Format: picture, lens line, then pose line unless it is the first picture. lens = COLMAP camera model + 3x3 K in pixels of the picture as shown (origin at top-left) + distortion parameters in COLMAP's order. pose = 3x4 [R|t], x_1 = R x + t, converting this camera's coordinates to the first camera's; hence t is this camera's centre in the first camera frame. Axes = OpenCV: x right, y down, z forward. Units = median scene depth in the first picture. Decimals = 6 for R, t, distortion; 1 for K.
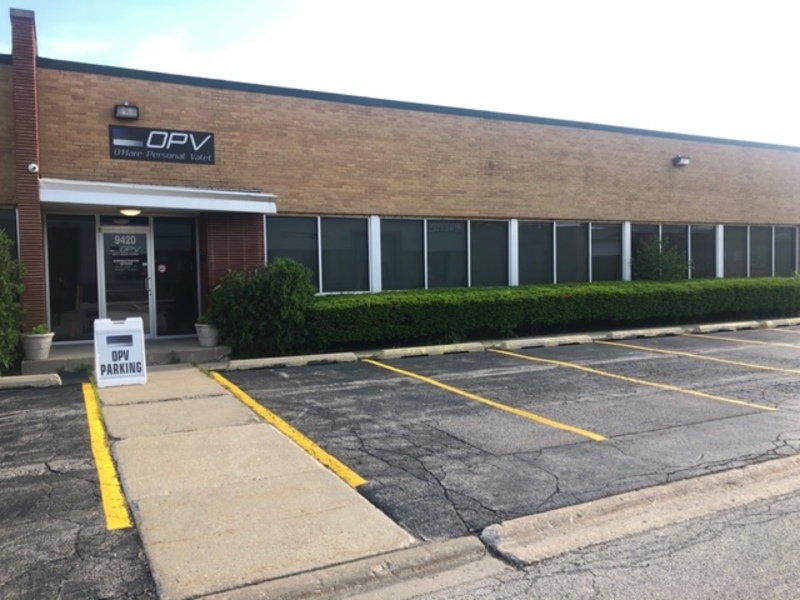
lens RADIAL K [[714.0, 0, 400.0], [0, 714.0, 300.0], [0, 0, 1]] dist [0.057372, -0.088417]
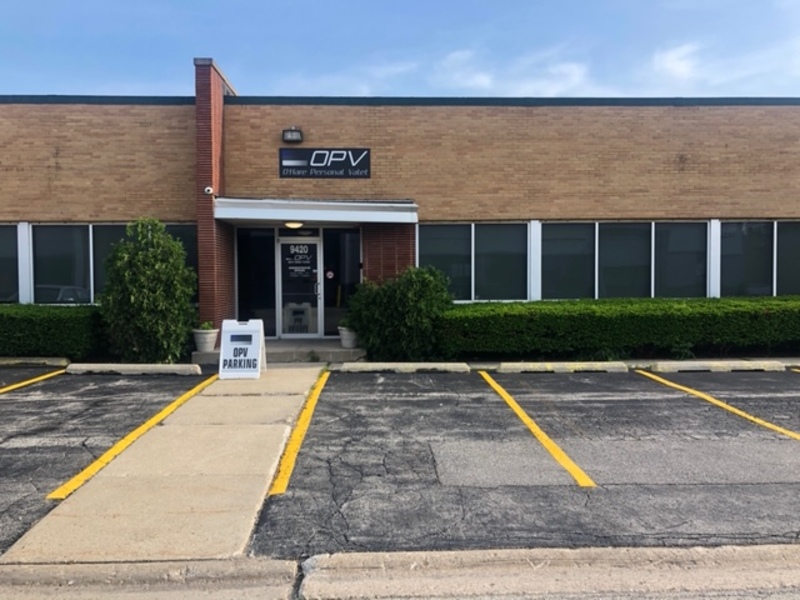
lens RADIAL K [[714.0, 0, 400.0], [0, 714.0, 300.0], [0, 0, 1]] dist [0.057372, -0.088417]
pose [[0.887627, 0.026783, -0.459785, 0.291131], [-0.026845, 0.999619, 0.006403, -0.016342], [0.459781, 0.006659, 0.888007, 0.083930]]
